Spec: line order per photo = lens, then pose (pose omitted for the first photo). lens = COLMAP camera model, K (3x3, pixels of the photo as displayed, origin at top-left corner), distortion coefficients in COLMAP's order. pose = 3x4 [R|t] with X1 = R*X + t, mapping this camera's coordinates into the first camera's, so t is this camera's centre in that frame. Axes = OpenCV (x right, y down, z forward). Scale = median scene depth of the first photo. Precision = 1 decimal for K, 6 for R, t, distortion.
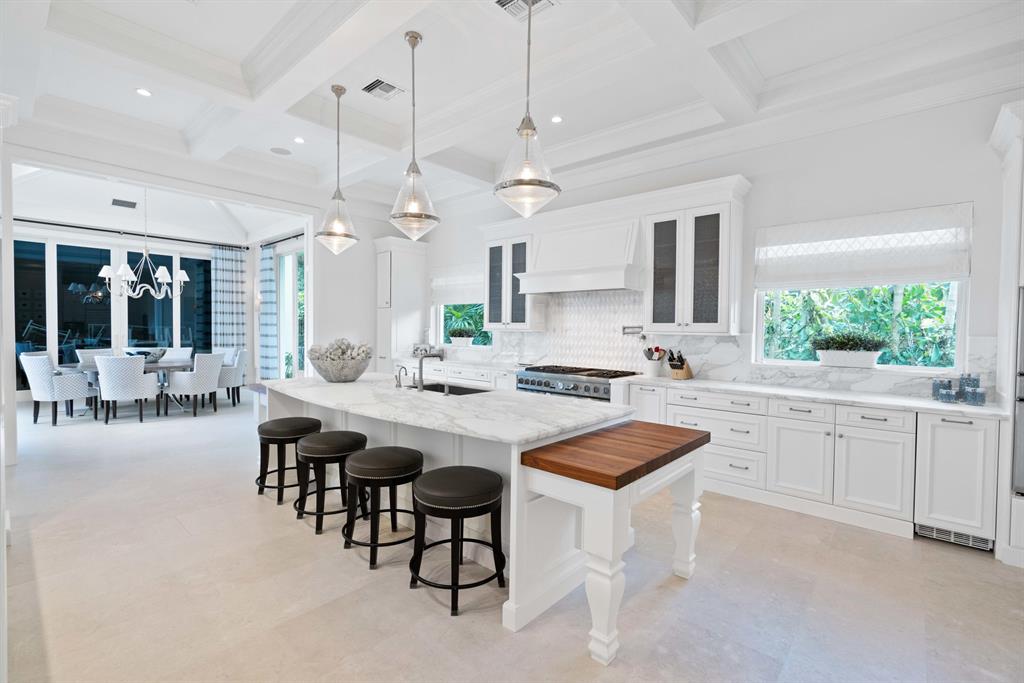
lens RADIAL K [[455.9, 0, 521.6], [0, 455.9, 338.7], [0, 0, 1]] dist [-0.000747, -0.000071]
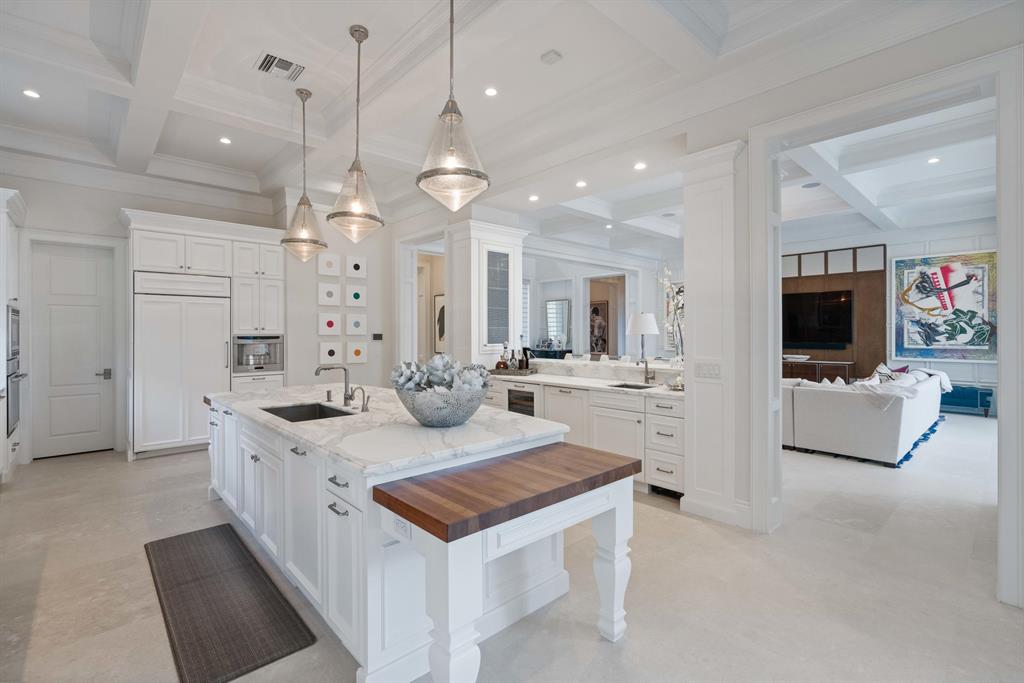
lens RADIAL K [[461.2, 0, 511.8], [0, 461.2, 339.7], [0, 0, 1]] dist [-0.017138, 0.000045]
pose [[-0.994102, -0.011982, 0.107786, -0.467096], [-0.007563, 0.999118, 0.041310, -0.041692], [-0.108186, 0.040252, -0.993315, 1.351914]]
